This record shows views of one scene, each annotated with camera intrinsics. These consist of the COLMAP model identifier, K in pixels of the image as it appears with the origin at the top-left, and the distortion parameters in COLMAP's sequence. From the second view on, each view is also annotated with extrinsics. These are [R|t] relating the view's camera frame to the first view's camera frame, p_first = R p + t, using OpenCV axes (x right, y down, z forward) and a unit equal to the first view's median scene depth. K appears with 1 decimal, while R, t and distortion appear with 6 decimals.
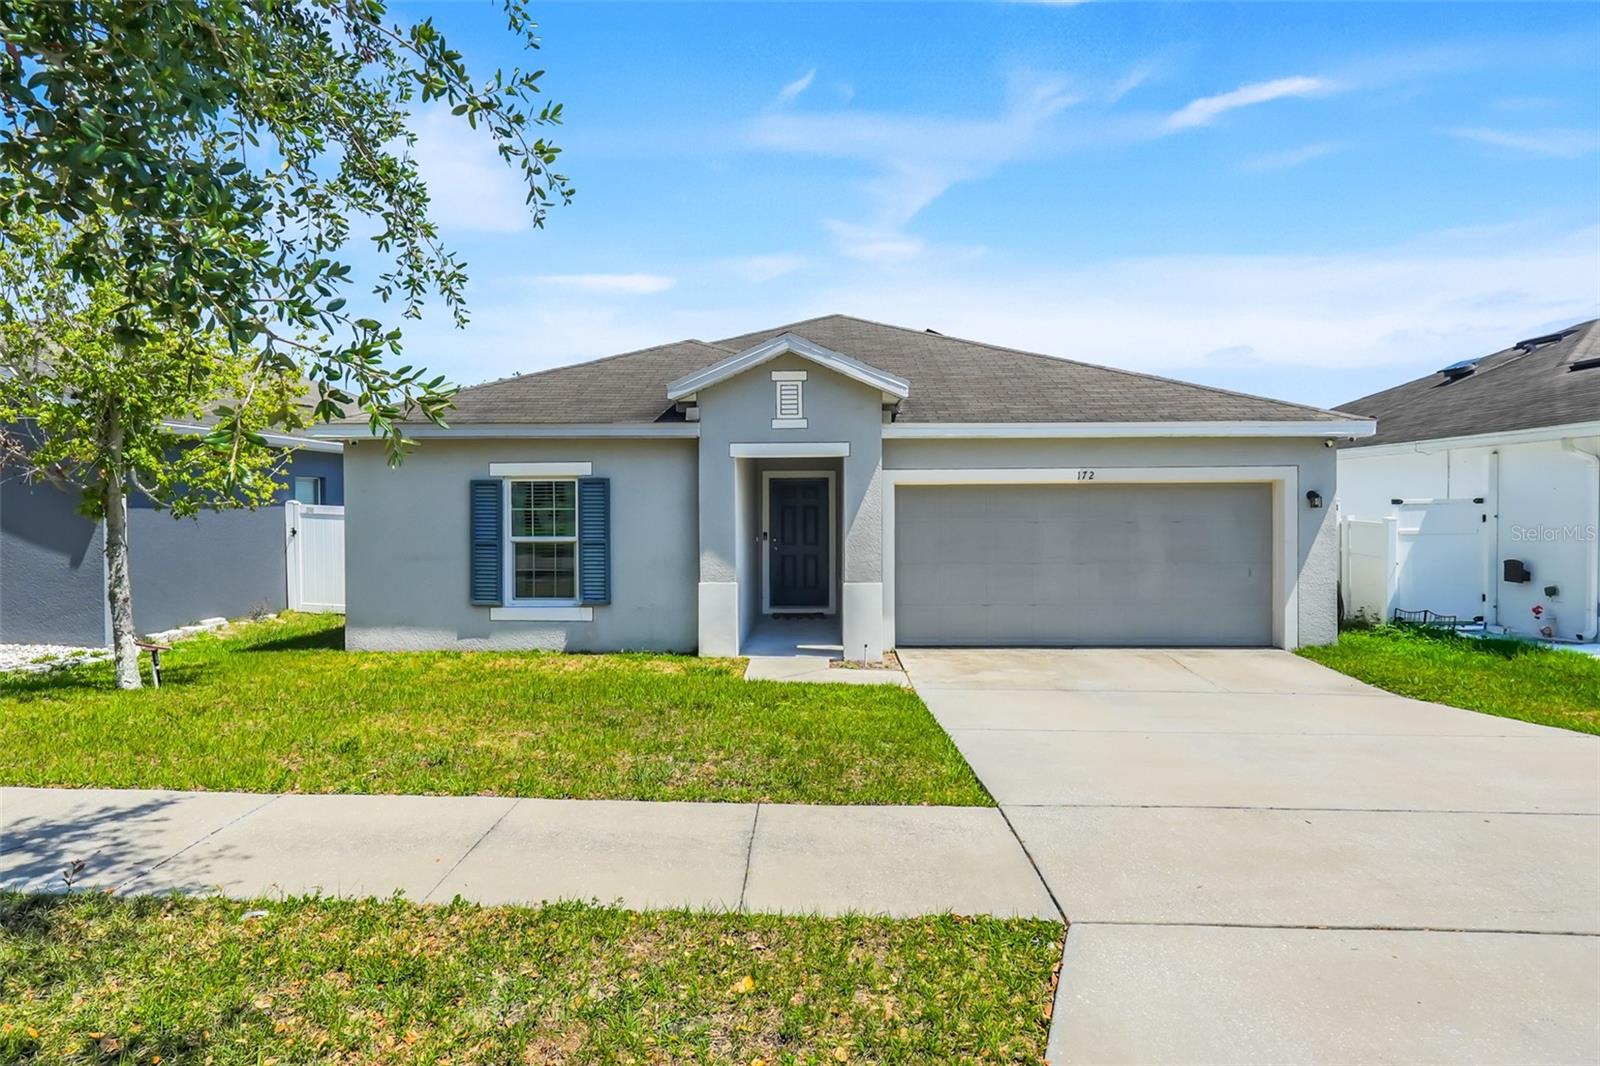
lens RADIAL K [[899.3, 0, 799.1], [0, 899.3, 528.4], [0, 0, 1]] dist [-0.006035, -0.001982]
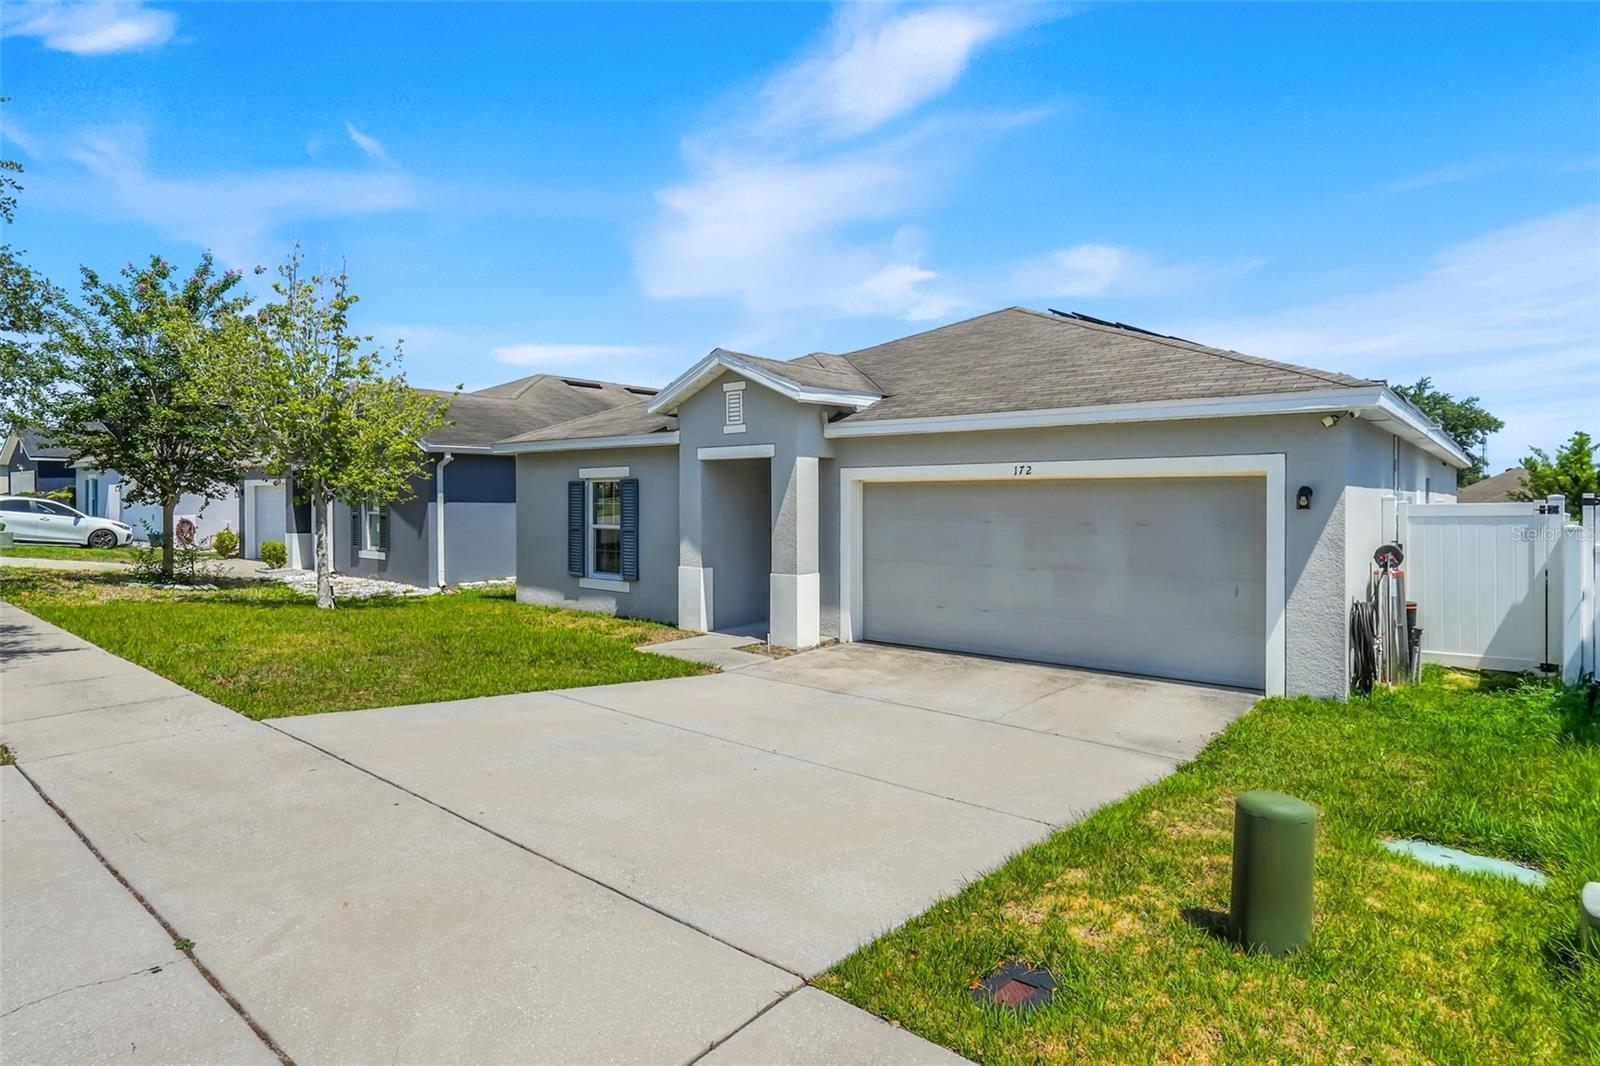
lens RADIAL K [[870.7, 0, 807.2], [0, 870.7, 517.9], [0, 0, 1]] dist [0.003035, -0.002179]
pose [[0.793193, 0.017670, -0.608714, 0.695313], [-0.020425, 0.999788, 0.002407, -0.009475], [0.608628, 0.010524, 0.793386, 0.184964]]
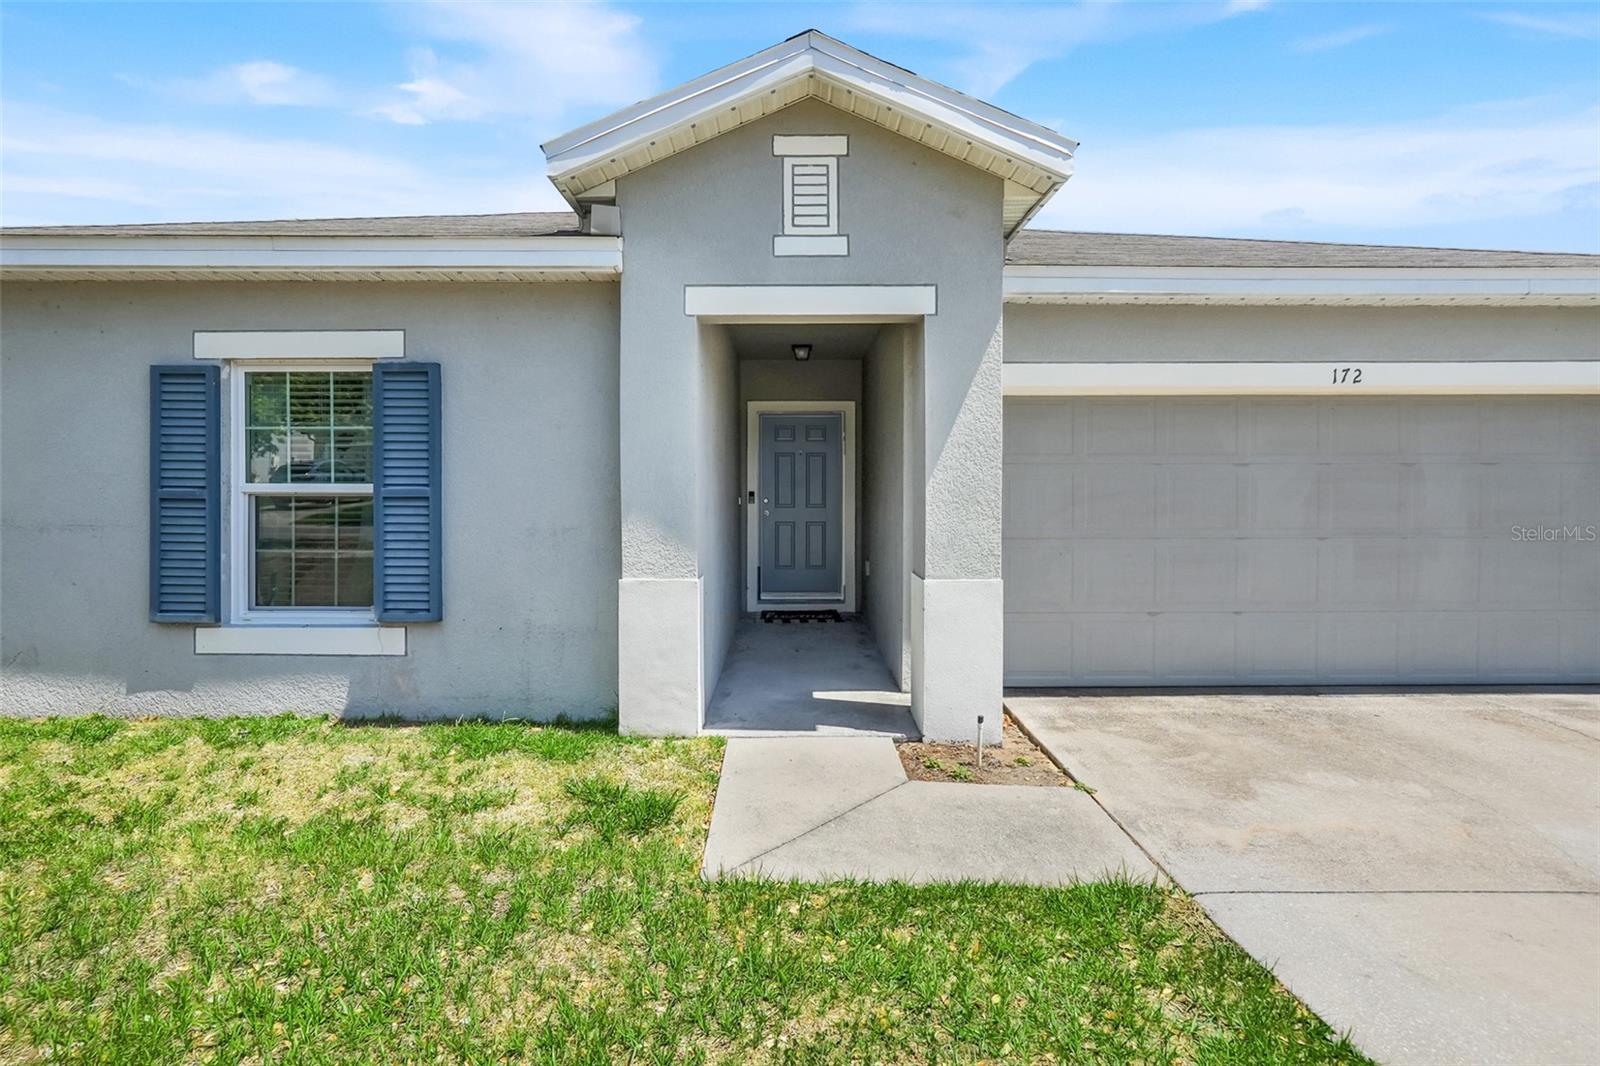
lens RADIAL K [[690.5, 0, 791.6], [0, 690.5, 491.4], [0, 0, 1]] dist [-0.002022, 0.000111]
pose [[0.999591, 0.002915, 0.028466, -0.029553], [-0.002245, 0.999721, -0.023509, 0.021963], [-0.028527, 0.023436, 0.999318, 0.609148]]
